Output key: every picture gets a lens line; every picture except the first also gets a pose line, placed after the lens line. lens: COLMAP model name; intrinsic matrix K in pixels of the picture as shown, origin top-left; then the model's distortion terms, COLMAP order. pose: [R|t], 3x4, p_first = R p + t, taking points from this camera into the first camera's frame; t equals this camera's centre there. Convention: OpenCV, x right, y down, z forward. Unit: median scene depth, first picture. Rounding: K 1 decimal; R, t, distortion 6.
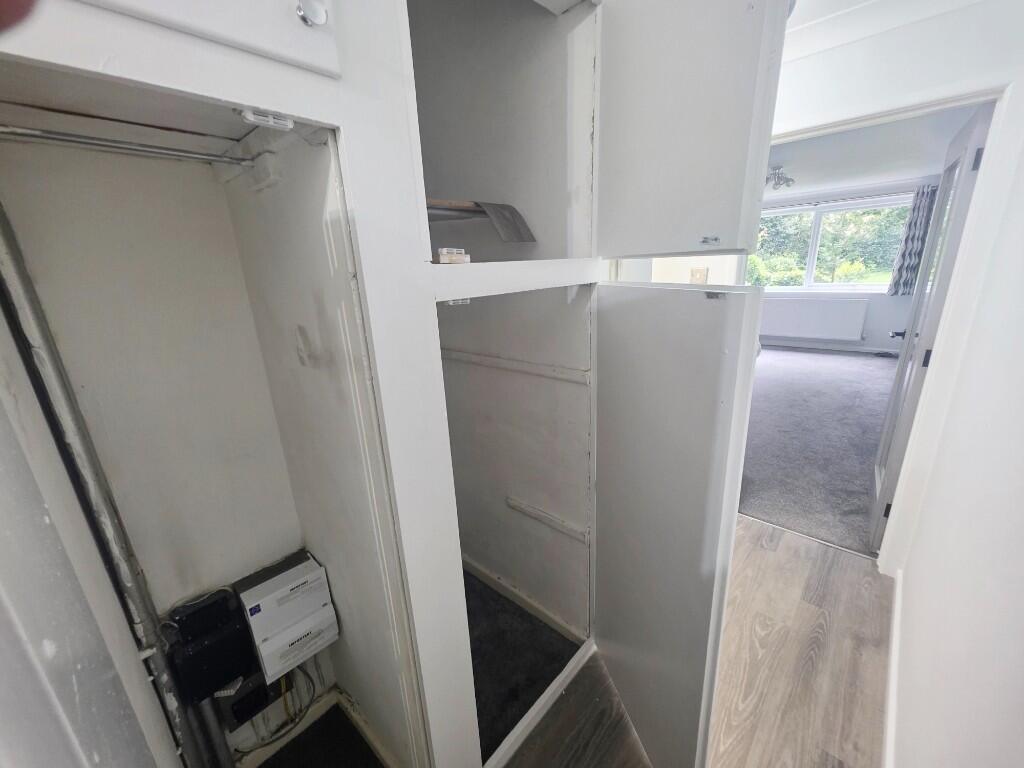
lens RADIAL K [[409.5, 0, 510.3], [0, 409.5, 385.1], [0, 0, 1]] dist [0.003762, -0.000284]
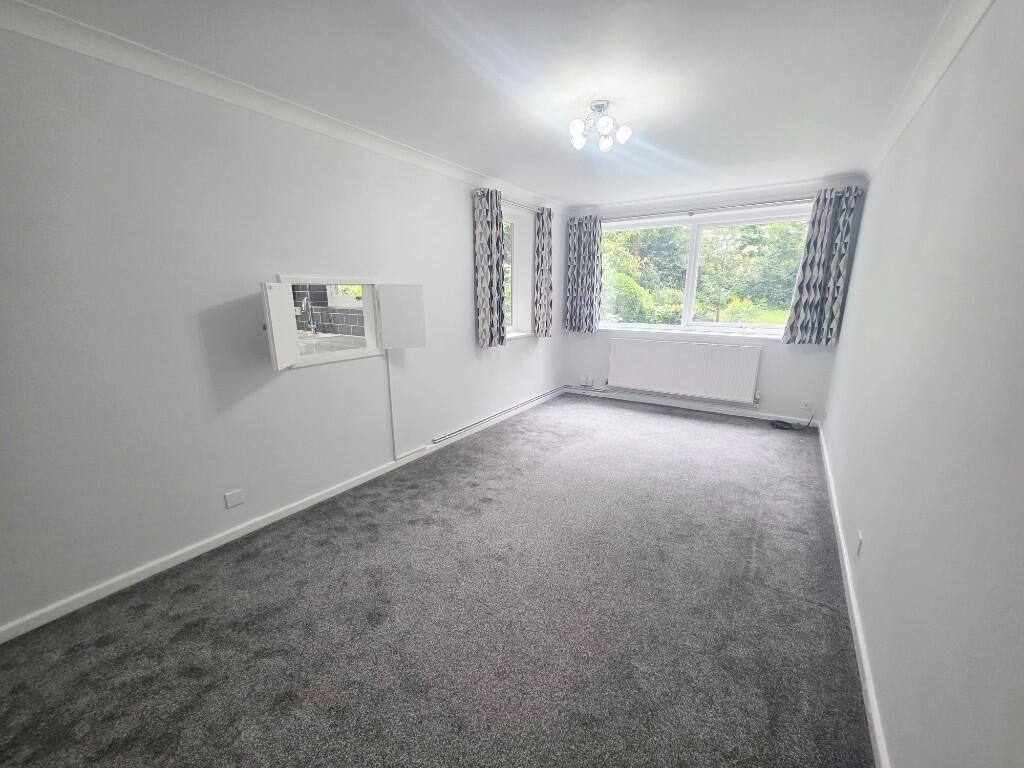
lens RADIAL K [[409.5, 0, 514.9], [0, 409.5, 388.5], [0, 0, 1]] dist [0.003762, -0.000284]
pose [[0.983717, 0.002616, 0.179707, 0.331189], [0.006700, 0.998665, -0.051216, -0.105500], [-0.179601, 0.051587, 0.982386, 0.388790]]
